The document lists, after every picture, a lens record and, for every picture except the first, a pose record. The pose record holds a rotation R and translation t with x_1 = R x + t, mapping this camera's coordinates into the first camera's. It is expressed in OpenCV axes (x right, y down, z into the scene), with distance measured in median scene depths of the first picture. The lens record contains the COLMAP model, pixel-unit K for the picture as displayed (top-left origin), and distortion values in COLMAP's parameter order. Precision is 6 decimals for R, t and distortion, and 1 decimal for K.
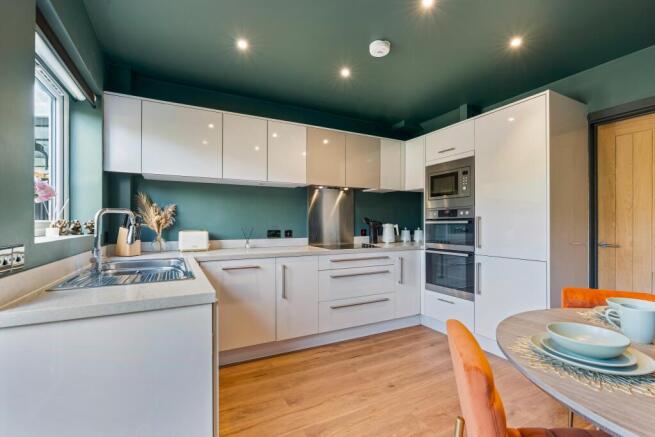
lens RADIAL K [[297.5, 0, 334.3], [0, 297.5, 221.5], [0, 0, 1]] dist [-0.007458, 0.002988]
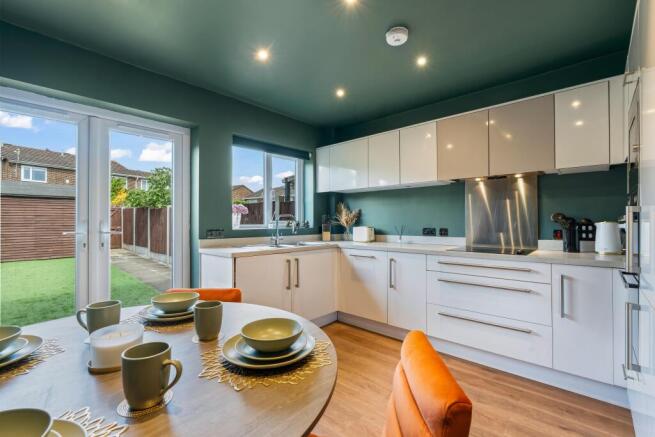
lens RADIAL K [[297.5, 0, 330.1], [0, 297.5, 220.8], [0, 0, 1]] dist [-0.007458, 0.002988]
pose [[0.326457, -0.005834, -0.945194, 0.690797], [0.004510, 0.999979, -0.004615, 0.007037], [0.945201, -0.002756, 0.326477, 0.351149]]
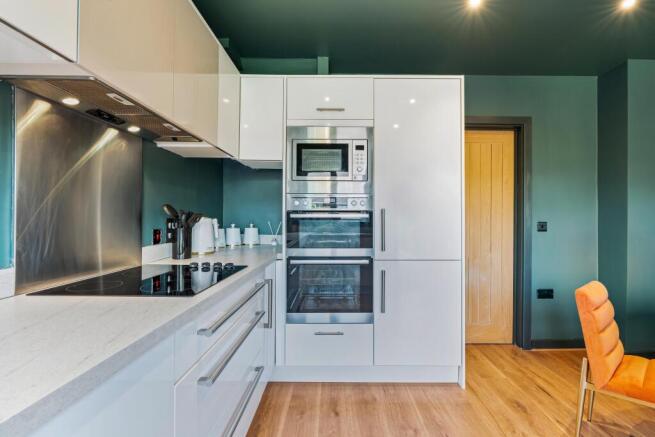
lens RADIAL K [[297.5, 0, 327.6], [0, 297.5, 216.7], [0, 0, 1]] dist [-0.007458, 0.002988]
pose [[0.477966, 0.008050, 0.878341, -0.215122], [-0.012185, 0.999923, -0.002534, 0.005999], [-0.878294, -0.009491, 0.478028, 0.682154]]
